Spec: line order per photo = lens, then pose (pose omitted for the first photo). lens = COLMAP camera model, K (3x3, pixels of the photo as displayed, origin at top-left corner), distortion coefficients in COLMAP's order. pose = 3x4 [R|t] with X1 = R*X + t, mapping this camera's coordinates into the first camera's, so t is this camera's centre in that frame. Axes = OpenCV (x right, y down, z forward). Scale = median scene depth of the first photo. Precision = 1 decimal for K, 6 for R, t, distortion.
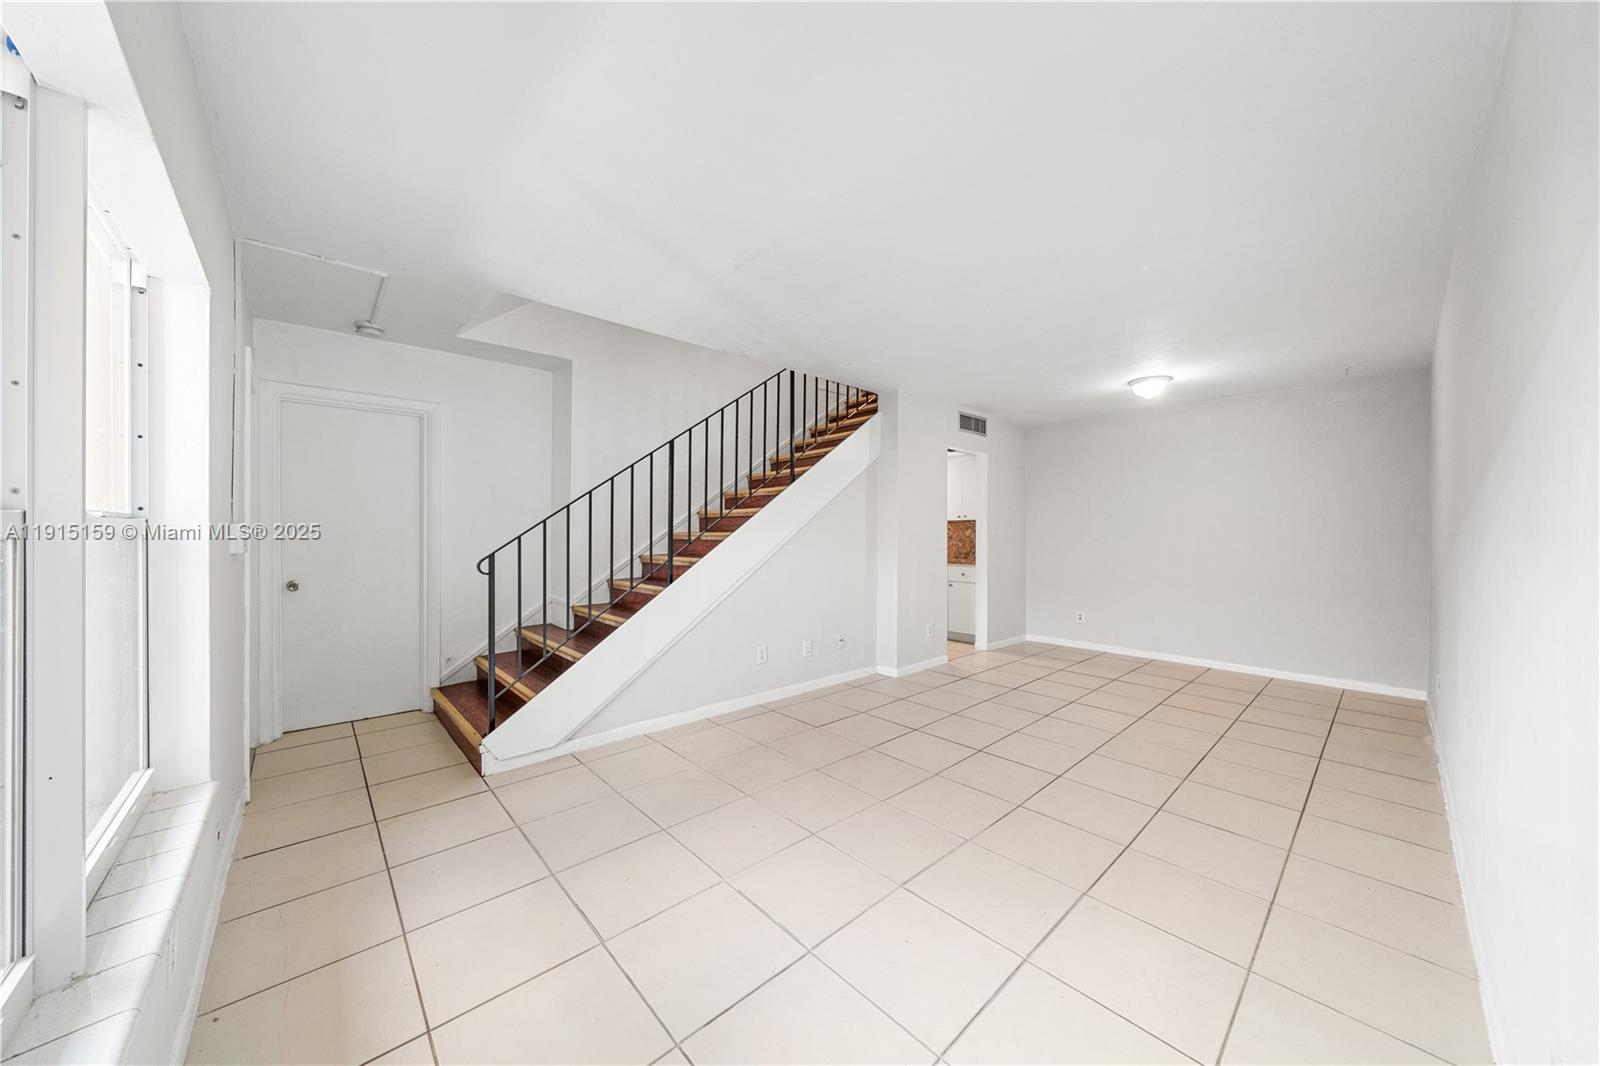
lens RADIAL K [[555.0, 0, 793.4], [0, 555.0, 532.0], [0, 0, 1]] dist [-0.000852, -0.000068]
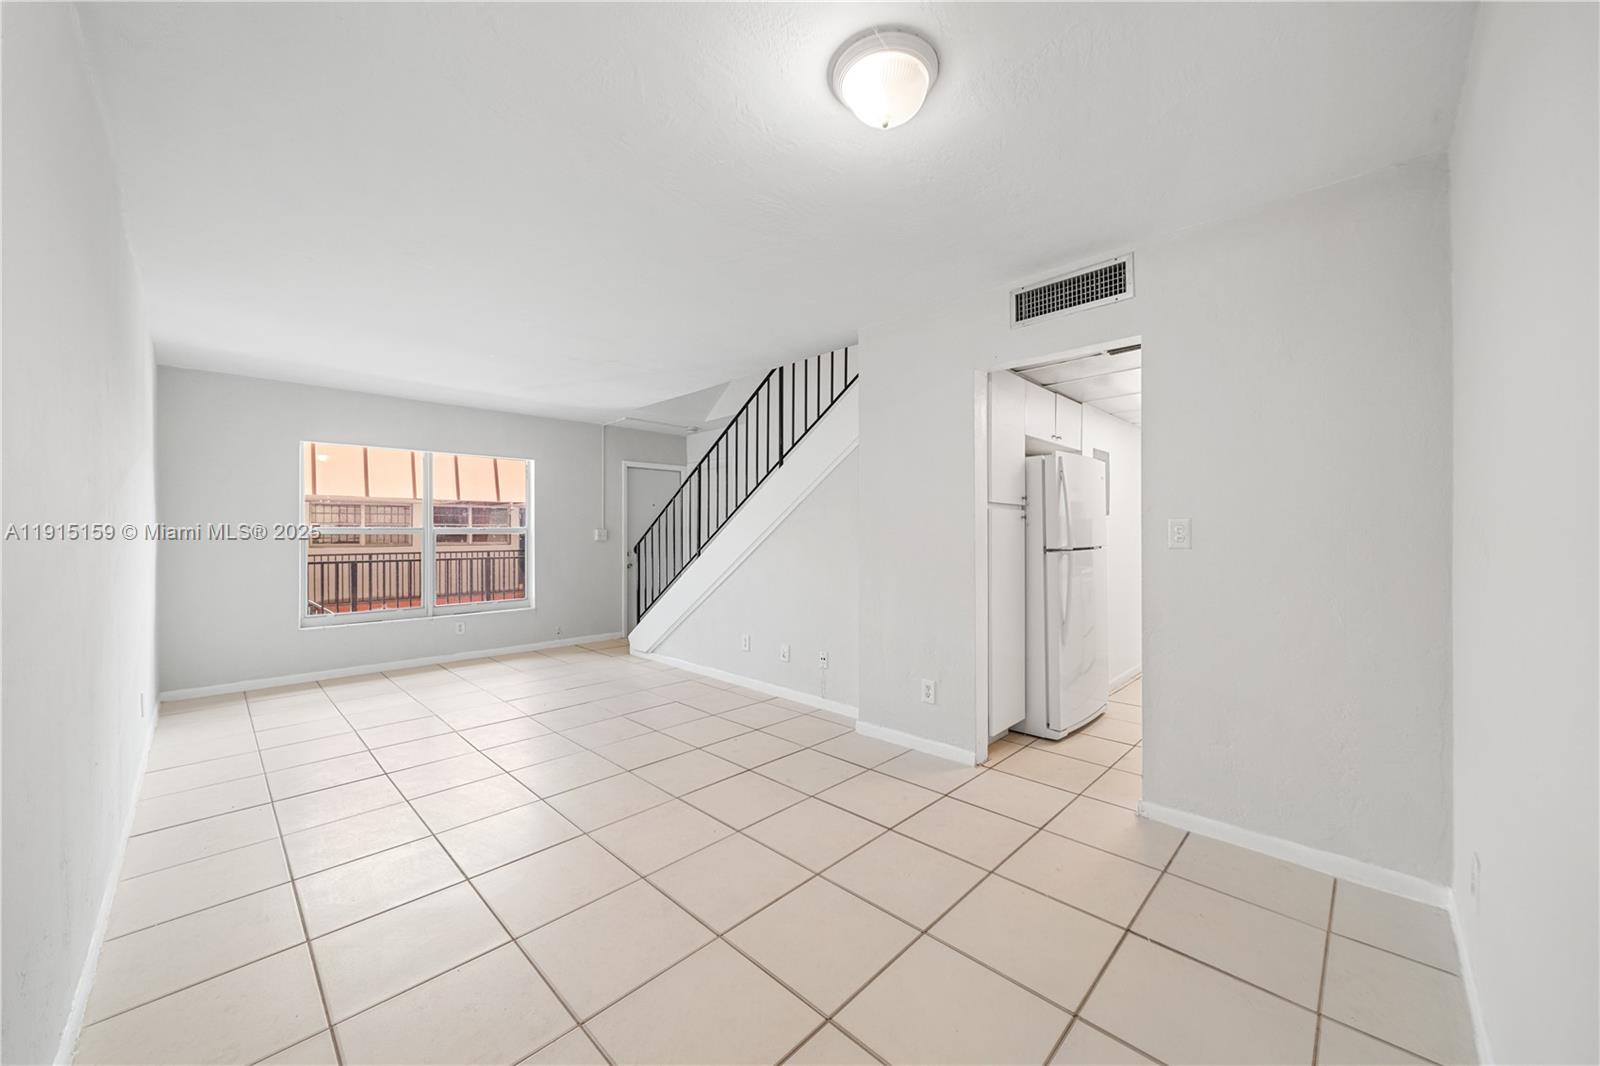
lens RADIAL K [[581.8, 0, 805.9], [0, 581.8, 538.2], [0, 0, 1]] dist [0.000731, 0.000136]
pose [[0.068152, 0.001689, -0.997674, 1.010898], [-0.001243, 0.999998, 0.001608, 0.011105], [0.997674, 0.001131, 0.068154, 0.957119]]
